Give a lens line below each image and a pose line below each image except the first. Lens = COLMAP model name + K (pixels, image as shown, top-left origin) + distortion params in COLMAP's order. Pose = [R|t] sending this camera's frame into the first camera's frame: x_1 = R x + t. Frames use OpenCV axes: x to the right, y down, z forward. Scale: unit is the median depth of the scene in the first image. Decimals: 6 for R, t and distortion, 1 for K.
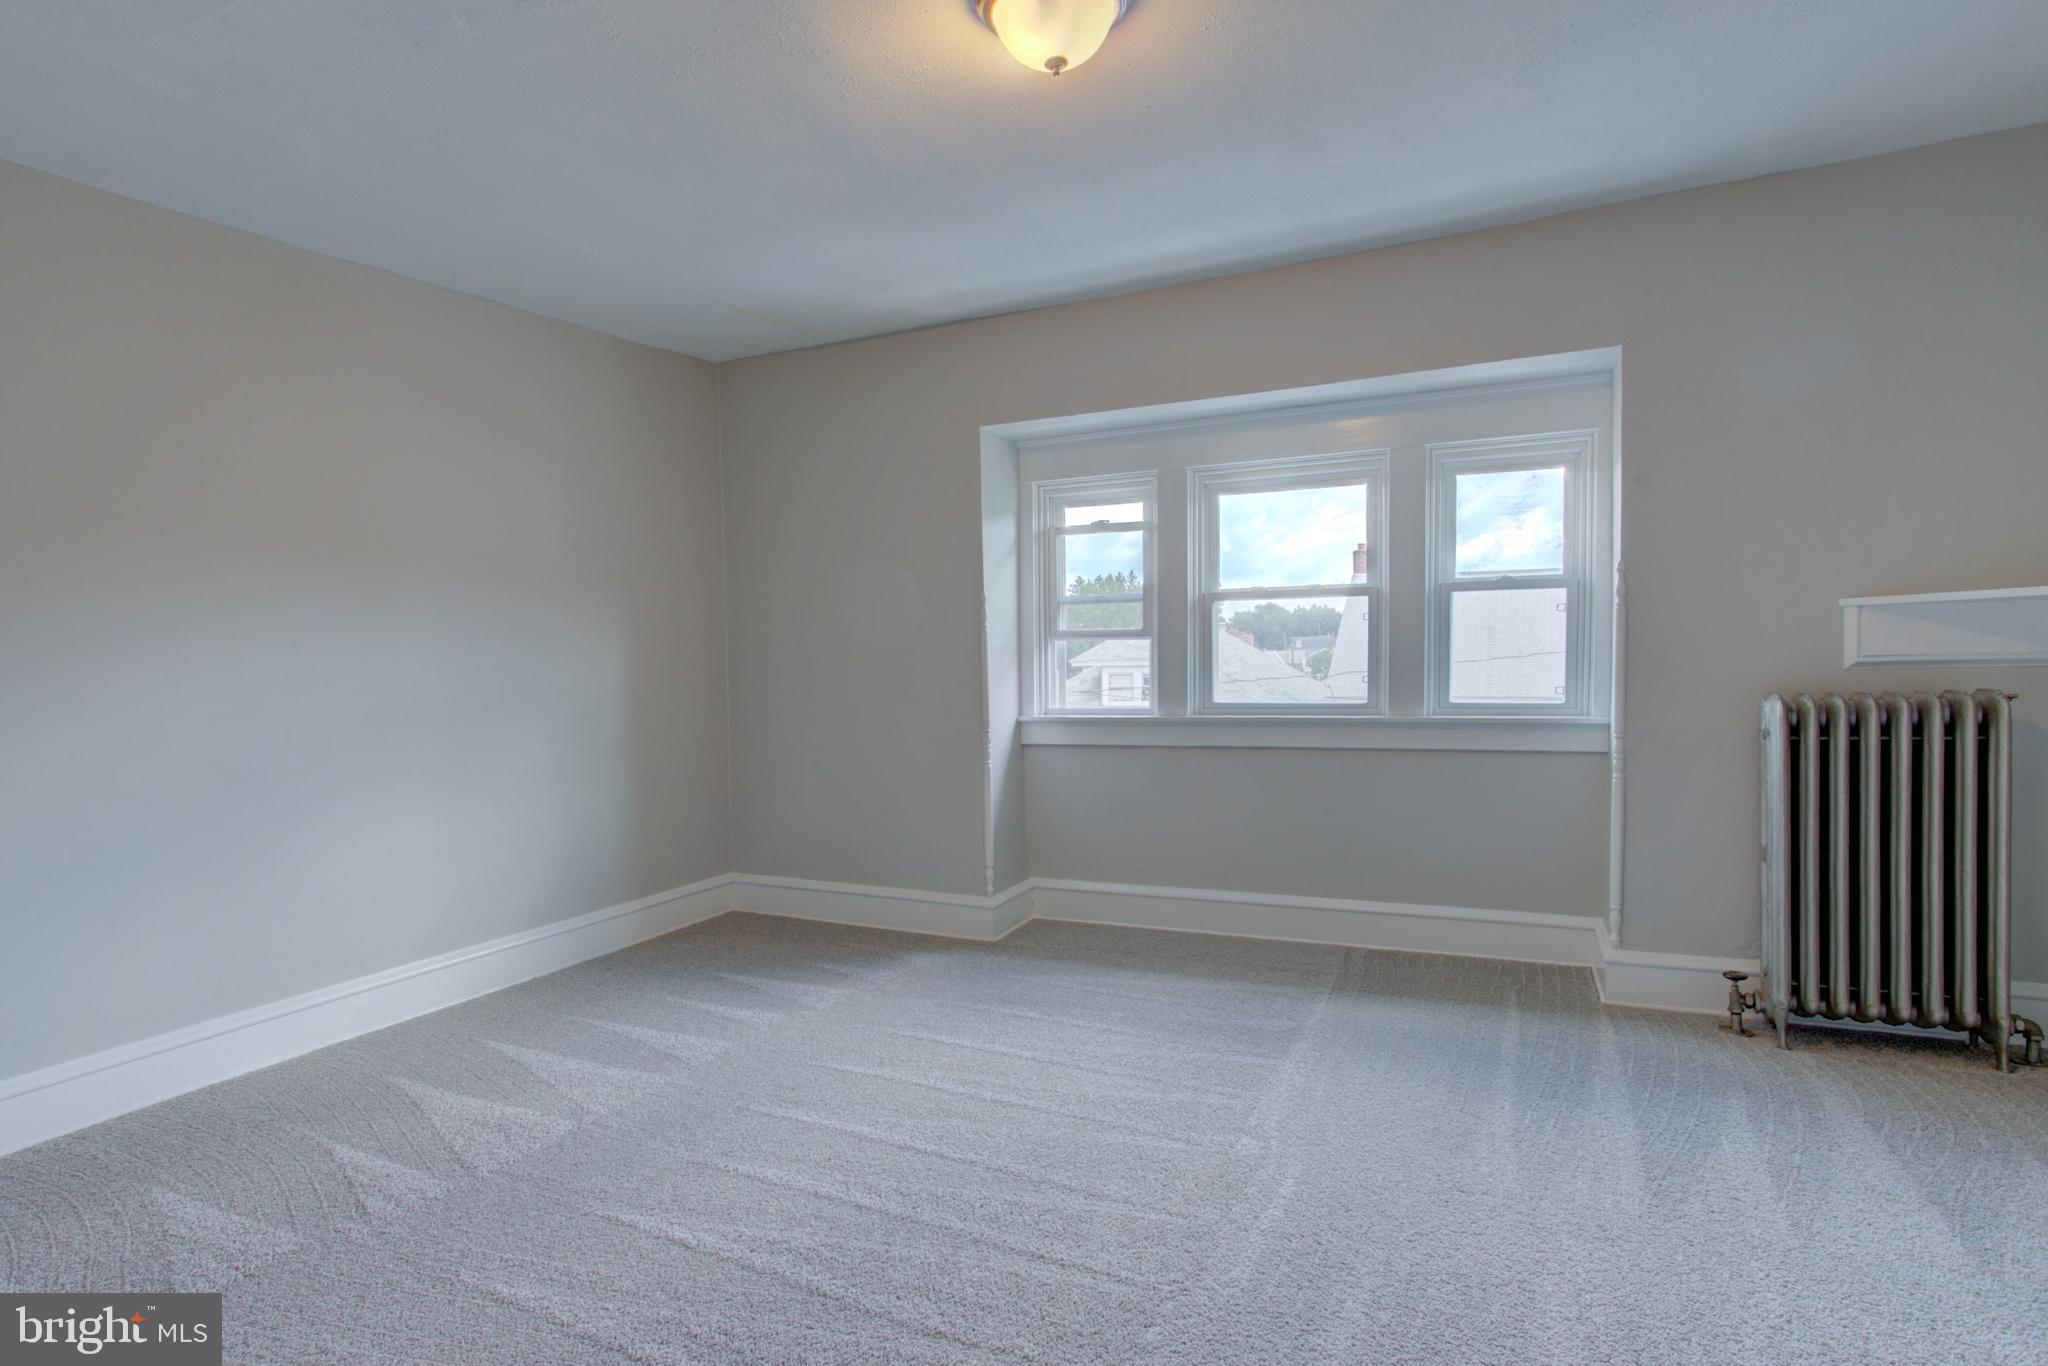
lens RADIAL K [[1000.6, 0, 1024.0], [0, 1000.6, 683.0], [0, 0, 1]] dist [-0.055435, 0.037033]
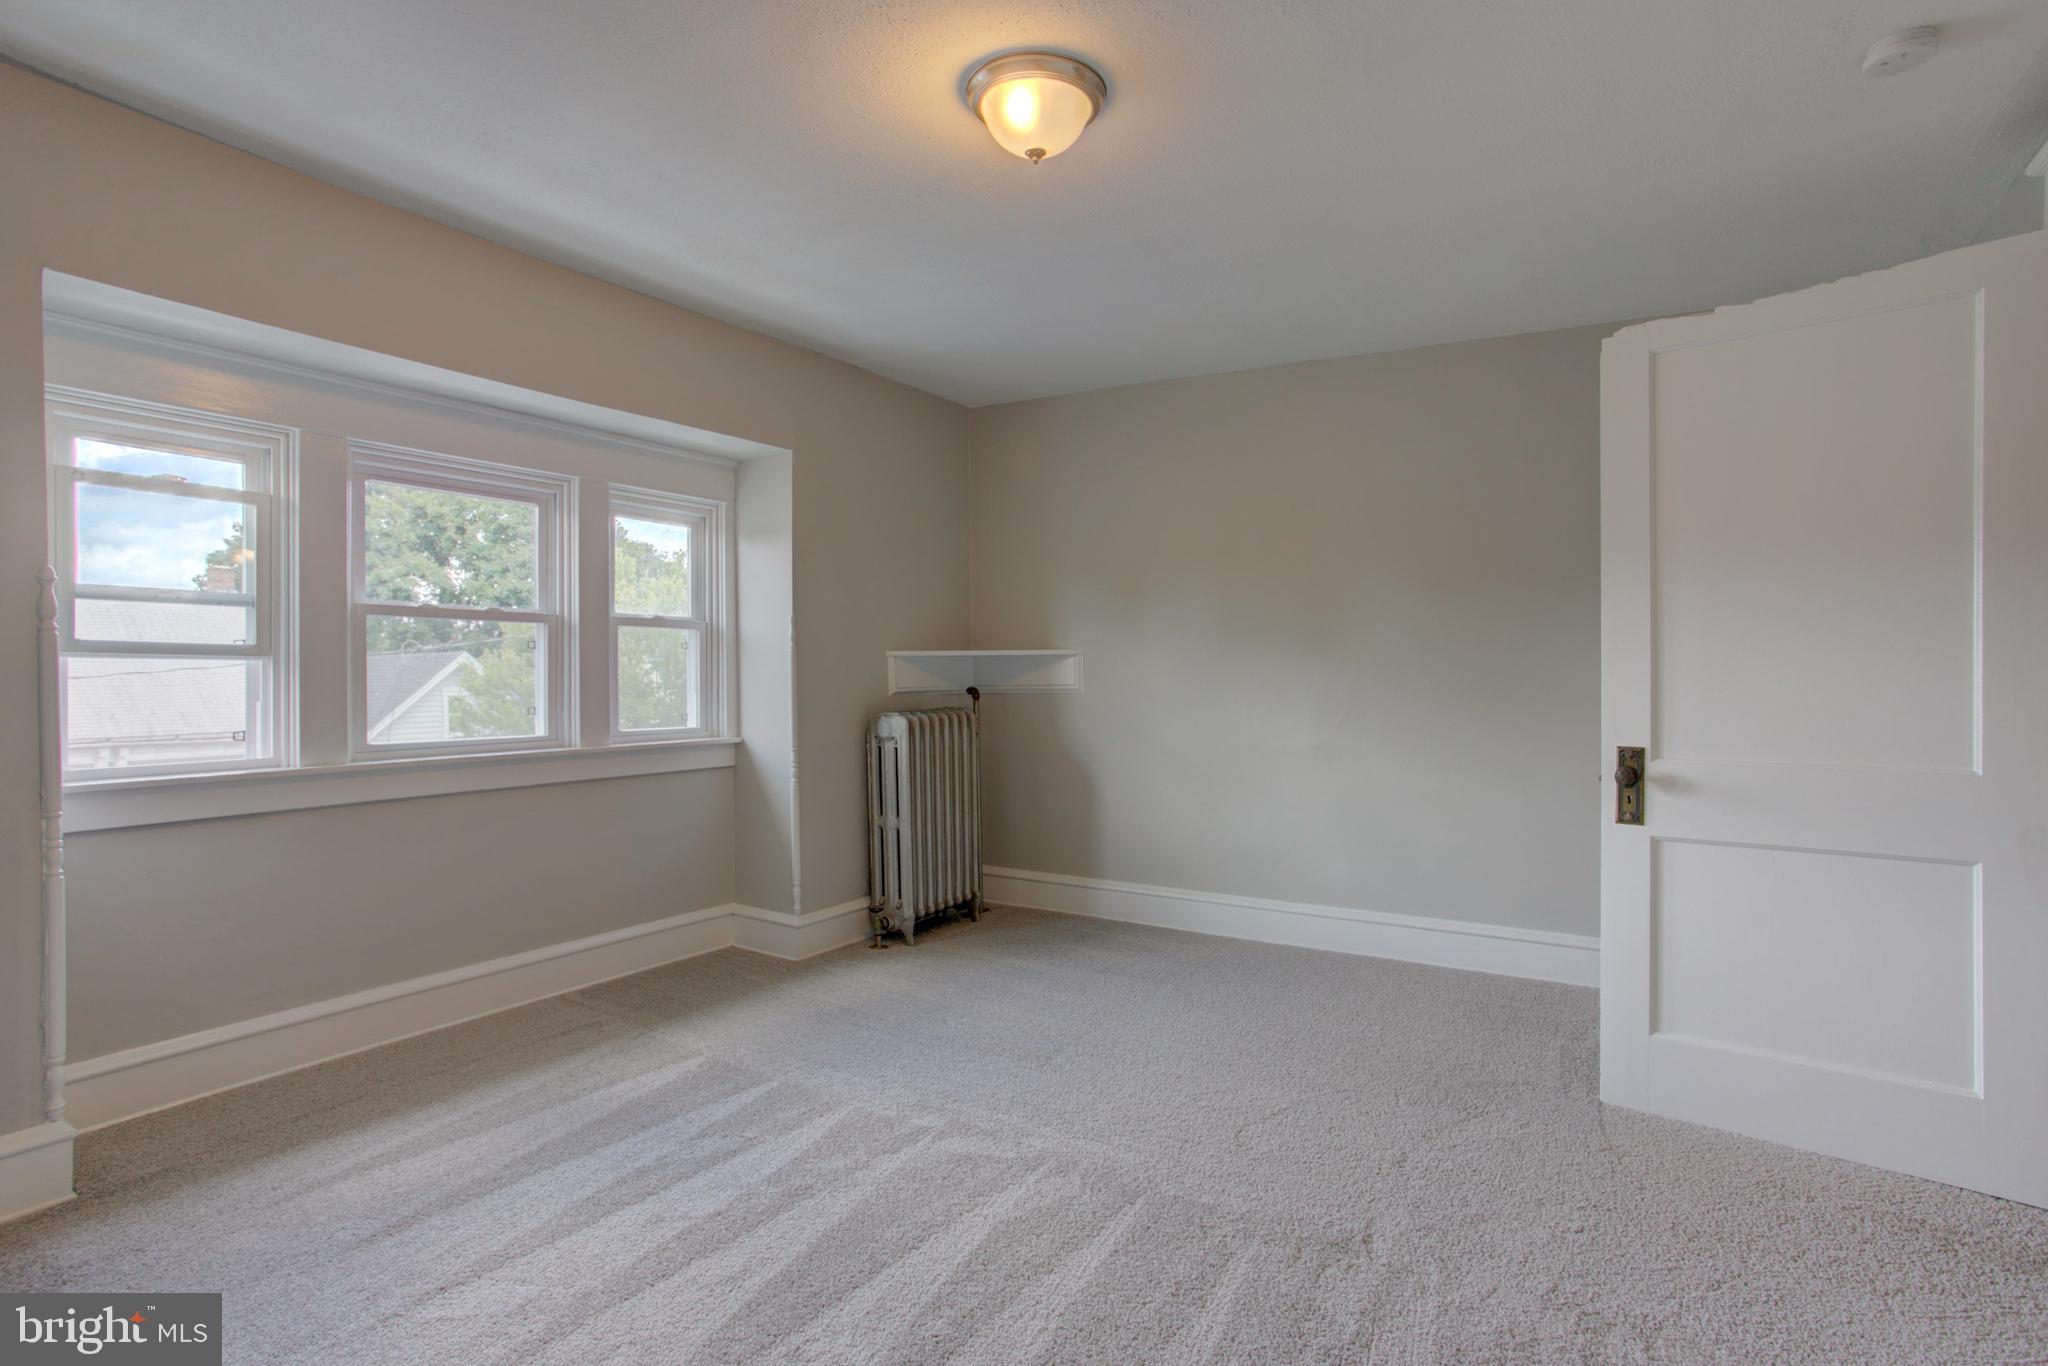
lens RADIAL K [[1000.6, 0, 1024.0], [0, 1000.6, 683.0], [0, 0, 1]] dist [-0.055435, 0.037033]
pose [[0.179976, 0.002943, 0.983667, -0.523539], [0.012943, 0.999902, -0.005359, -0.019442], [-0.983586, 0.013697, 0.179921, 0.398752]]
